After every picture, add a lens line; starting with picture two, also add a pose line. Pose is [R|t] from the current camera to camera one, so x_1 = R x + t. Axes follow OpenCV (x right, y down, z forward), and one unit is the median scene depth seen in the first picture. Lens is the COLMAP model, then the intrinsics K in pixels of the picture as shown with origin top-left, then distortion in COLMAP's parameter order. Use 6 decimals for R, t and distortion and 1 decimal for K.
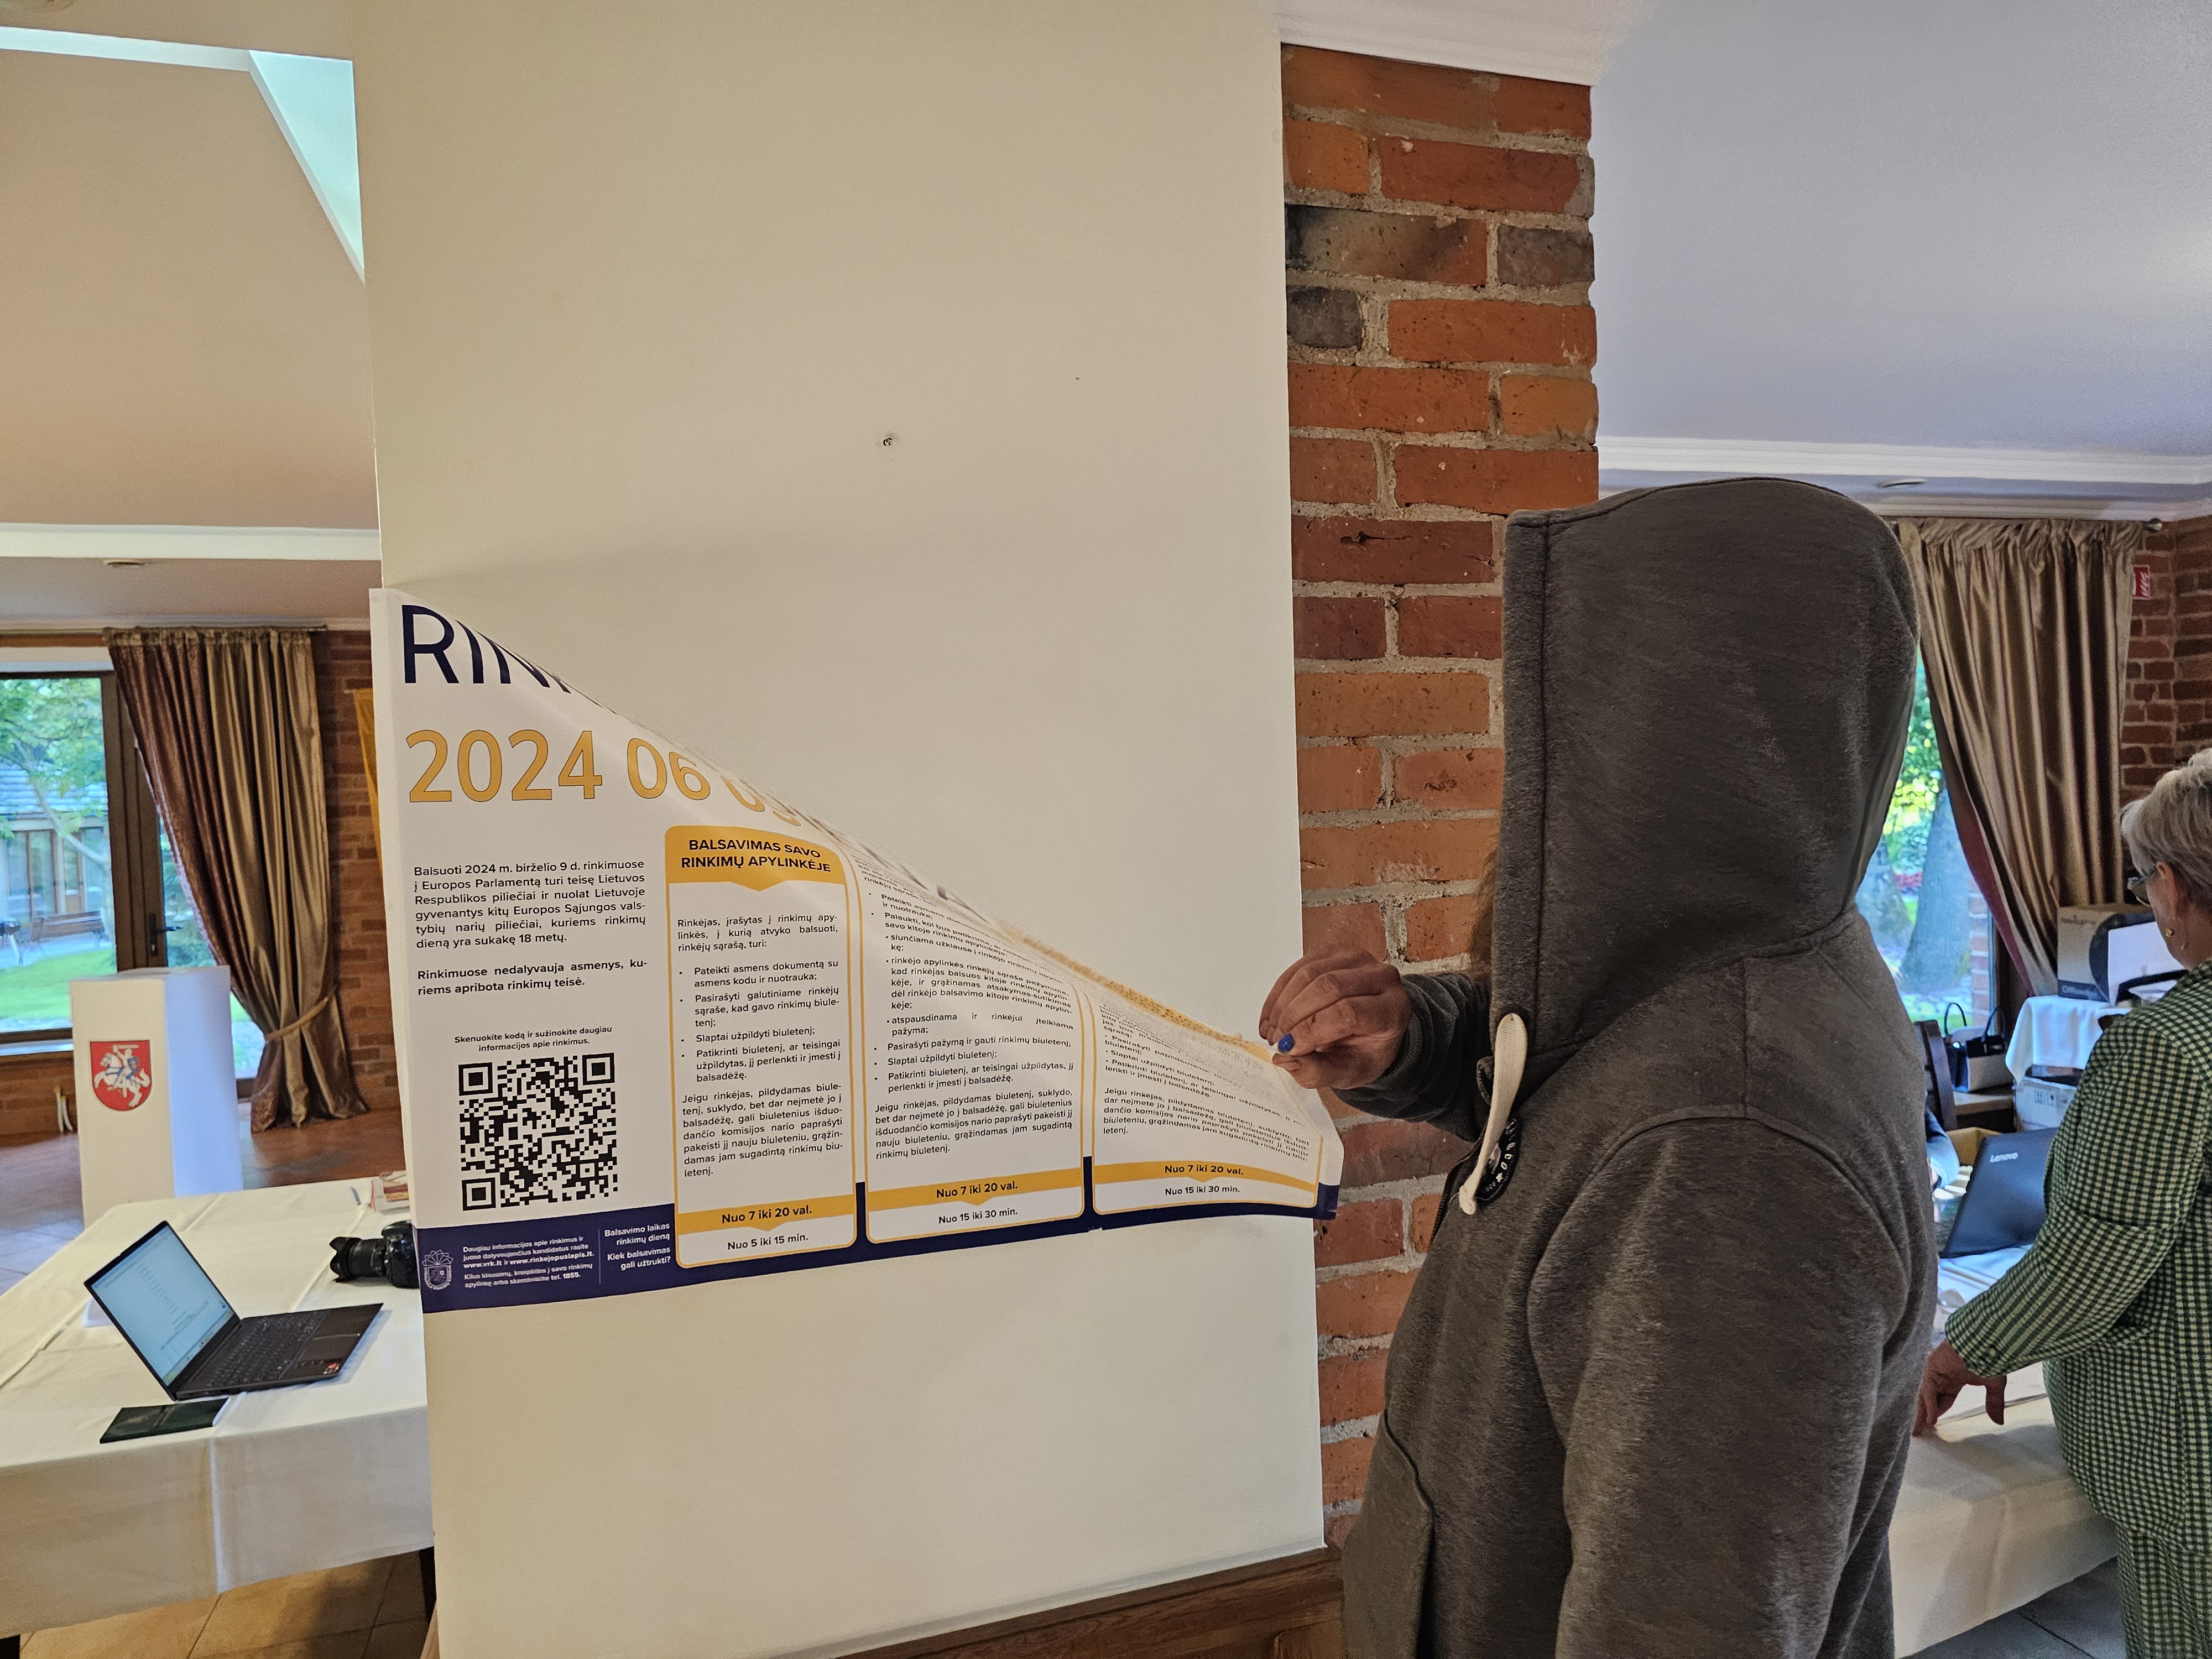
lens RADIAL K [[1477.8, 0, 1095.9], [0, 1477.8, 843.4], [0, 0, 1]] dist [0.043270, -0.043794]
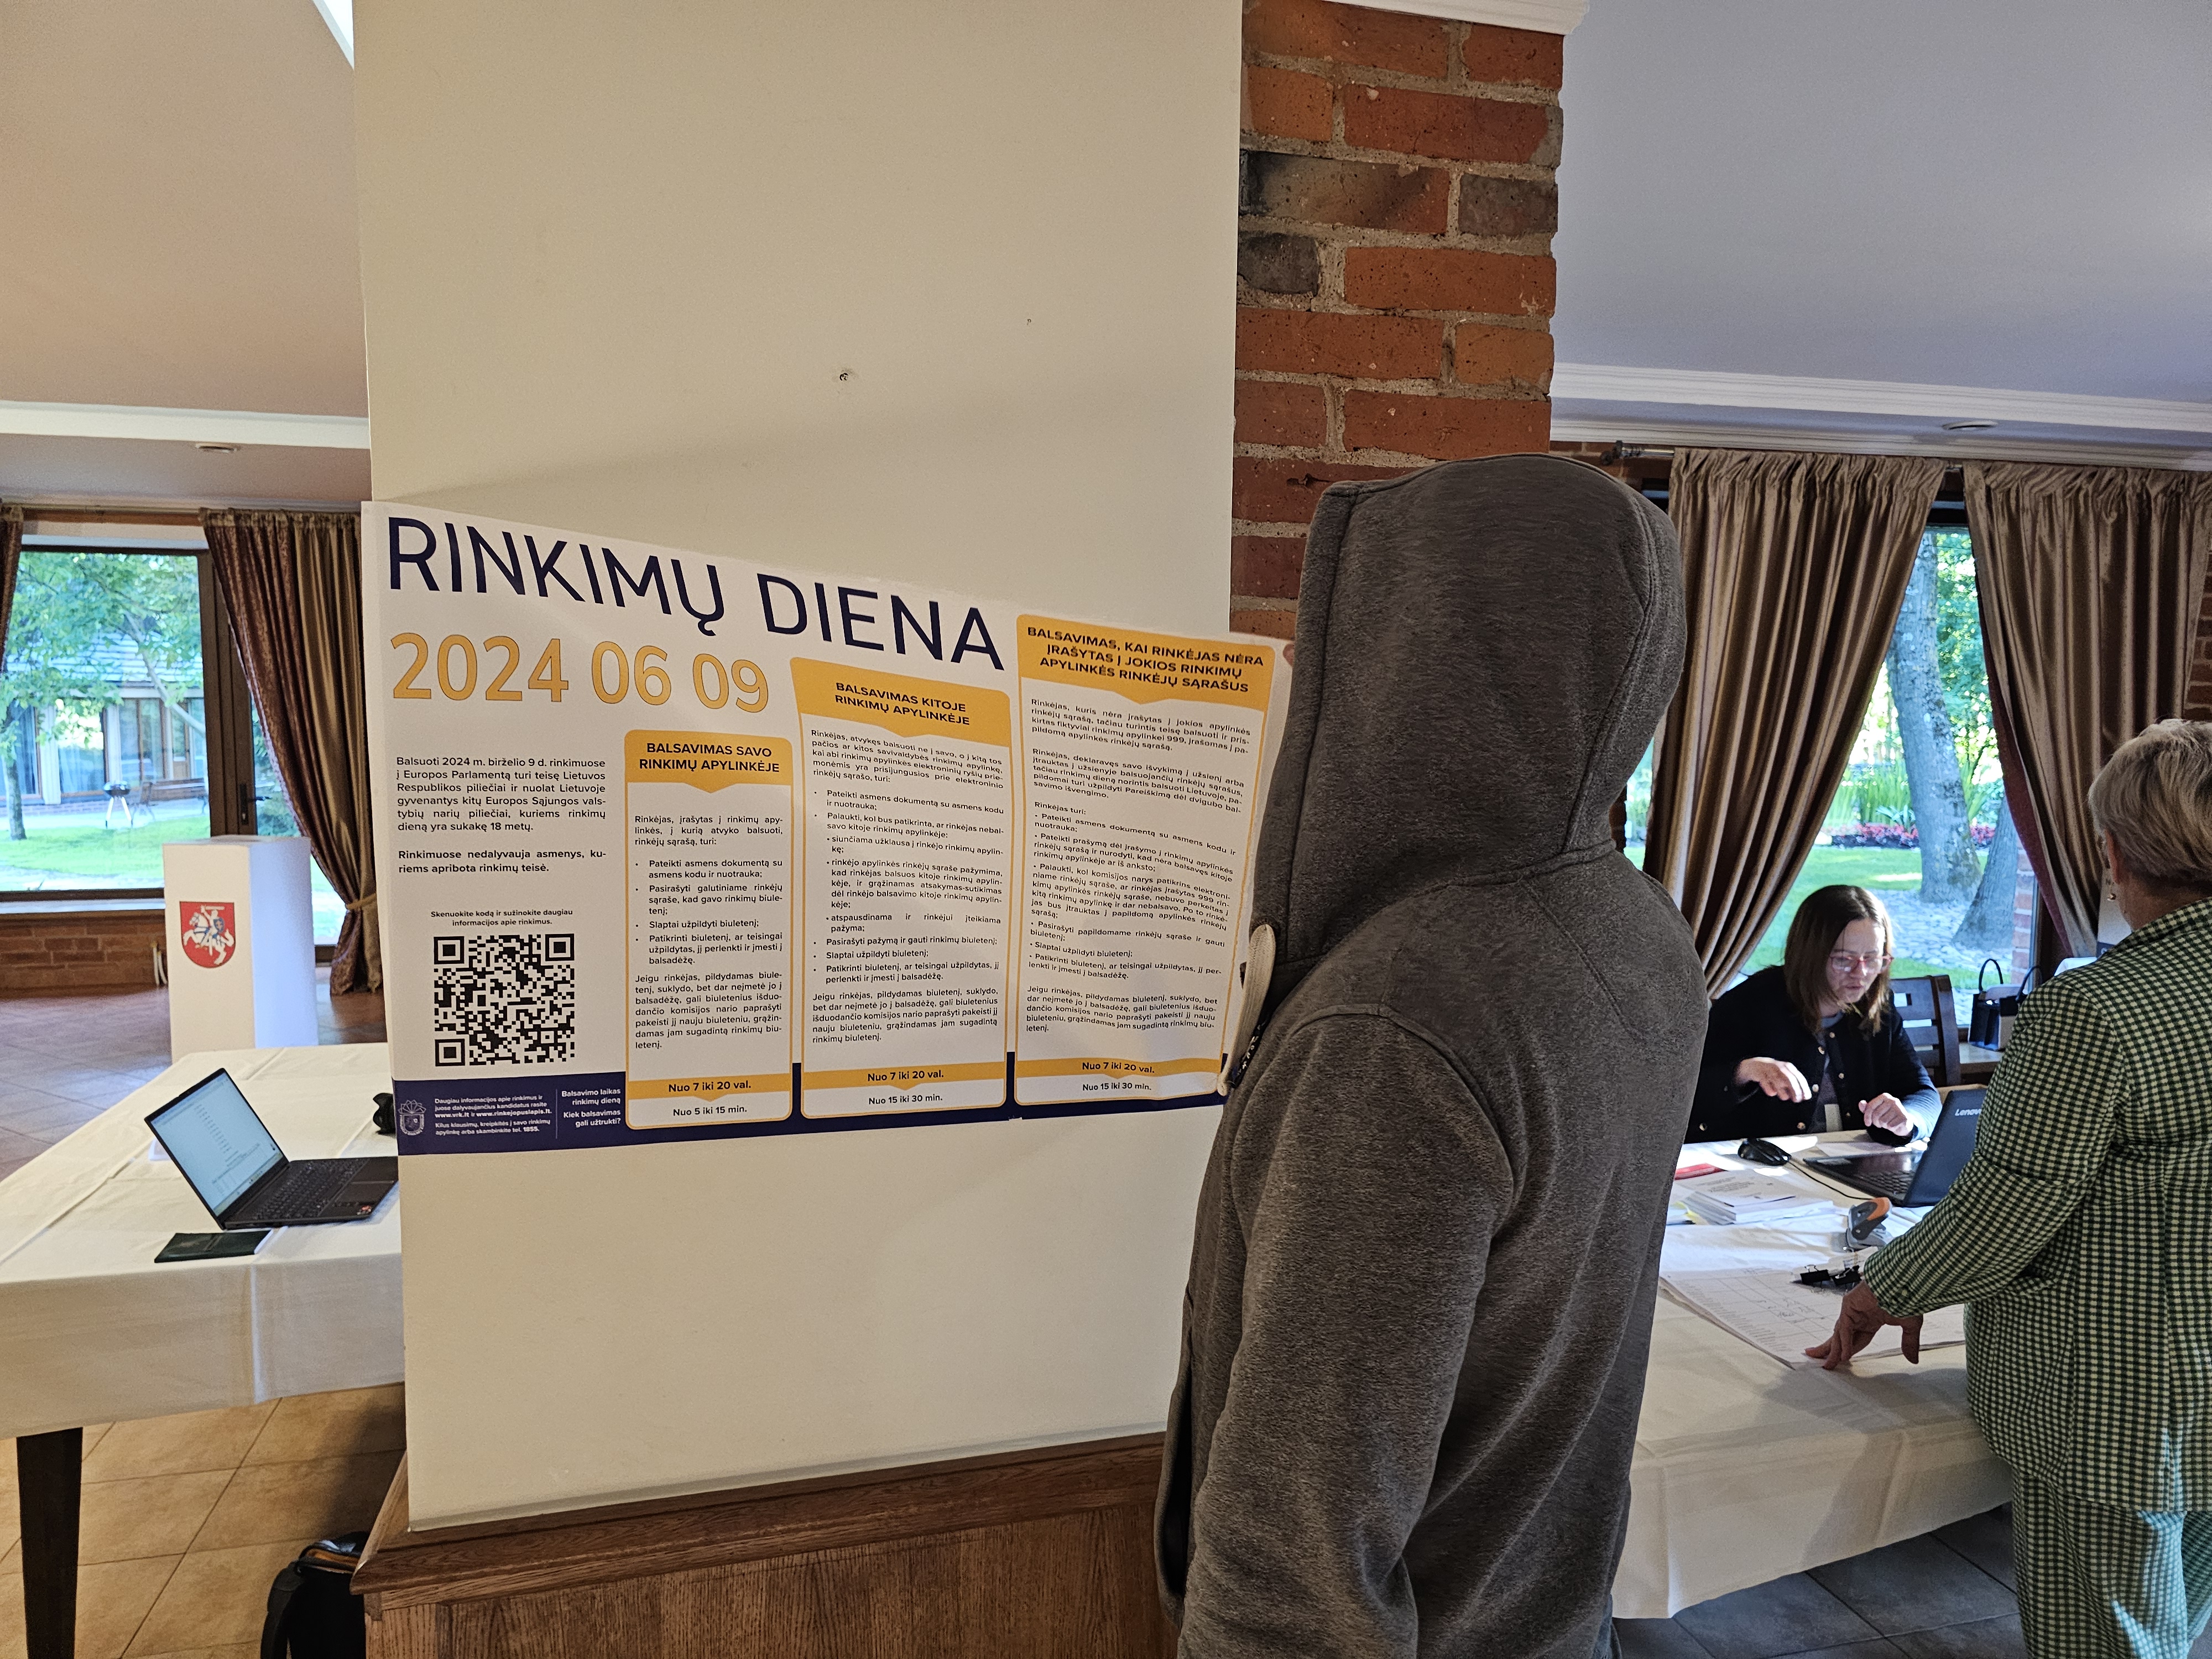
lens RADIAL K [[1506.6, 0, 1121.2], [0, 1506.6, 837.5], [0, 0, 1]] dist [0.044353, -0.035918]
pose [[0.996998, 0.048528, -0.060333, 0.124958], [-0.045084, 0.997345, 0.057195, -0.010894], [0.062948, -0.054303, 0.996538, -0.078987]]
